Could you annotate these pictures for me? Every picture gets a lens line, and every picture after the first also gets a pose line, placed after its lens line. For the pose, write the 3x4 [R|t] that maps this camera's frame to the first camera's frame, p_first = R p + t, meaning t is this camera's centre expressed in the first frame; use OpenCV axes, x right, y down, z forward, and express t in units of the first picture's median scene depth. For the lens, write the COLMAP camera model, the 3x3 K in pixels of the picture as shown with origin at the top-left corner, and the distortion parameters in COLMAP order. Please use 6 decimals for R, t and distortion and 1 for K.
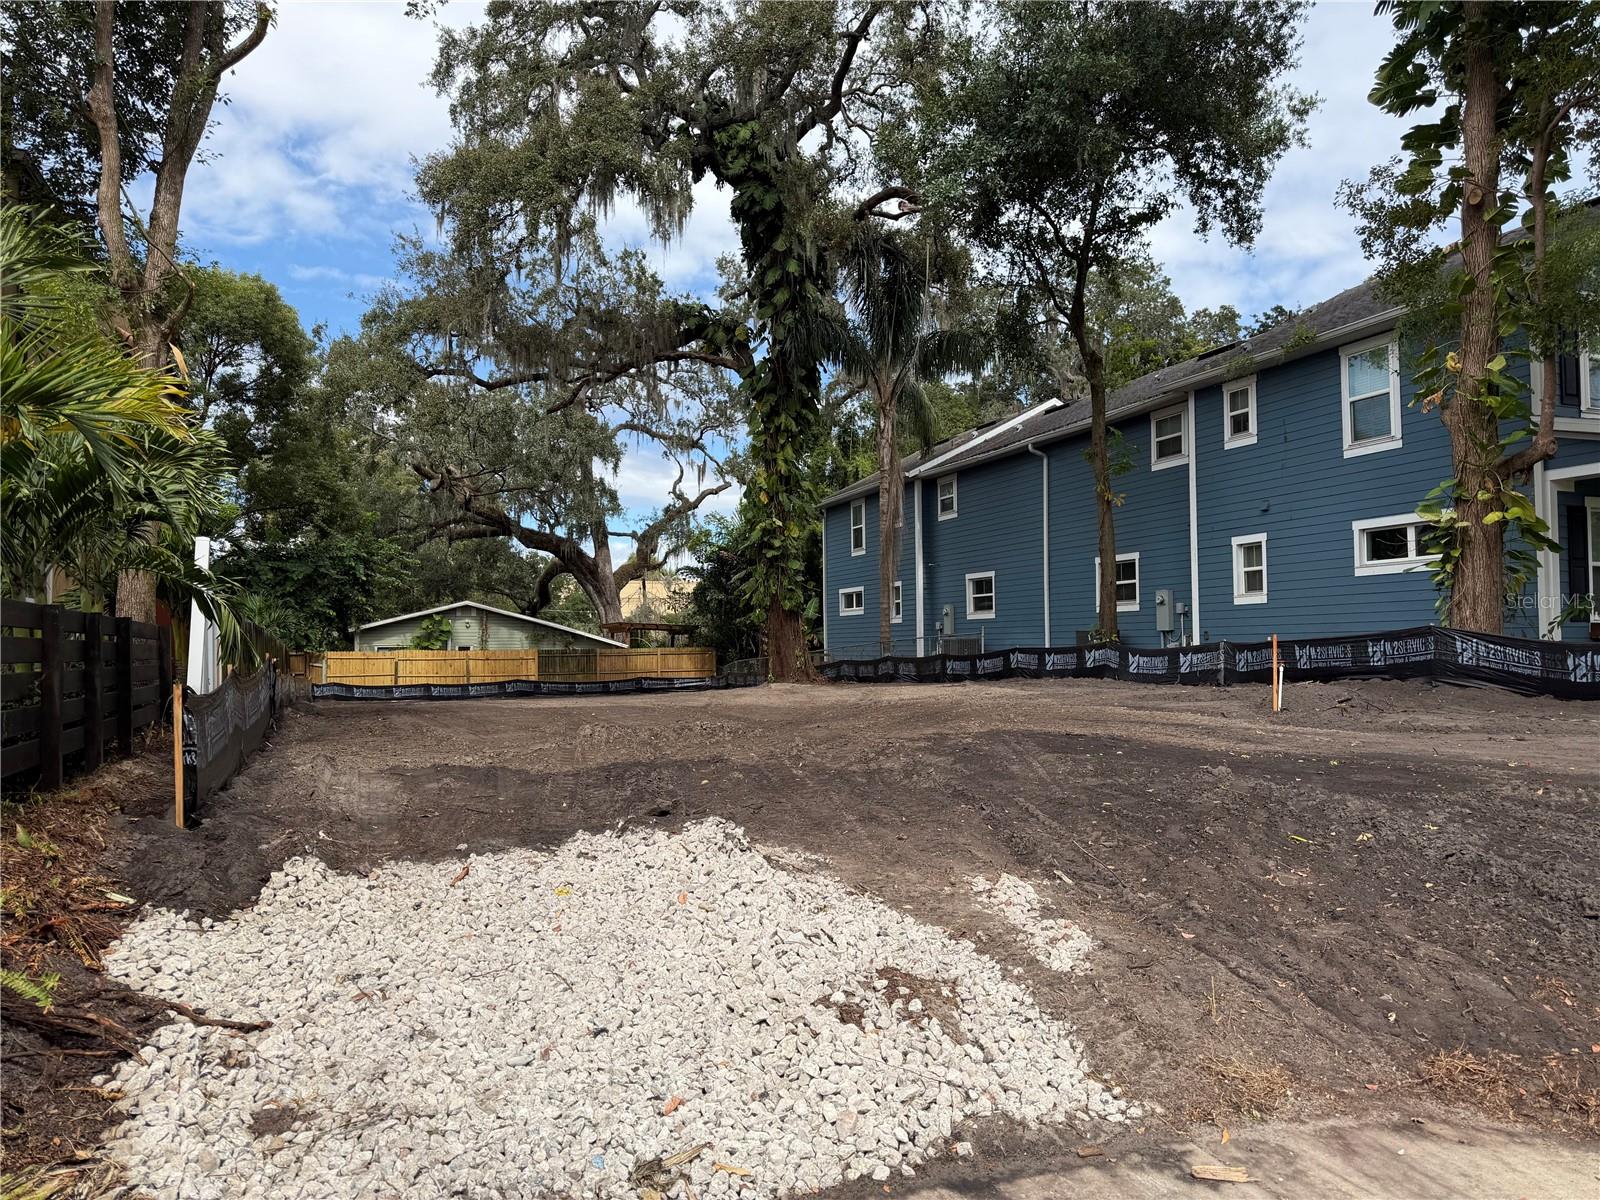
lens RADIAL K [[1112.5, 0, 809.4], [0, 1112.5, 604.6], [0, 0, 1]] dist [0.039561, -0.040856]
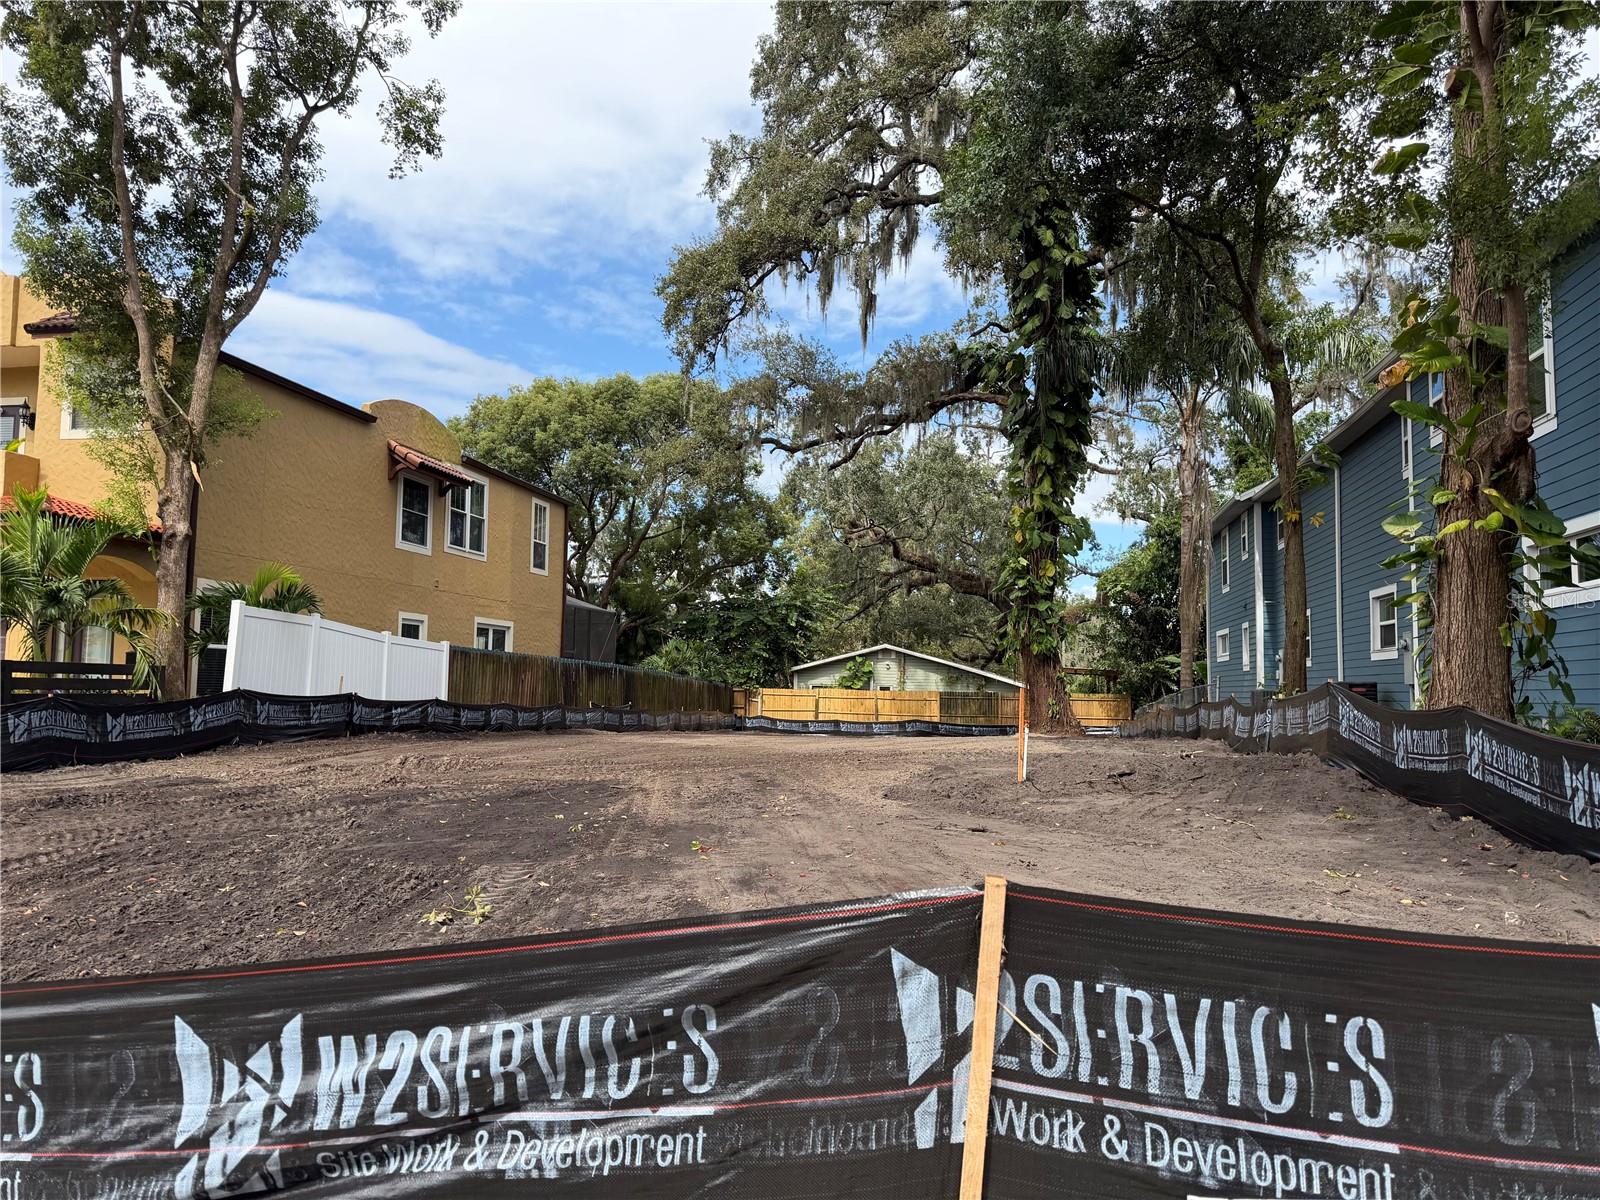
lens RADIAL K [[1112.5, 0, 797.9], [0, 1112.5, 610.5], [0, 0, 1]] dist [0.039561, -0.040856]
pose [[0.829485, -0.015336, -0.558319, 0.223154], [-0.003243, 0.999474, -0.032272, -0.000906], [0.558520, 0.028579, 0.828999, 0.072685]]
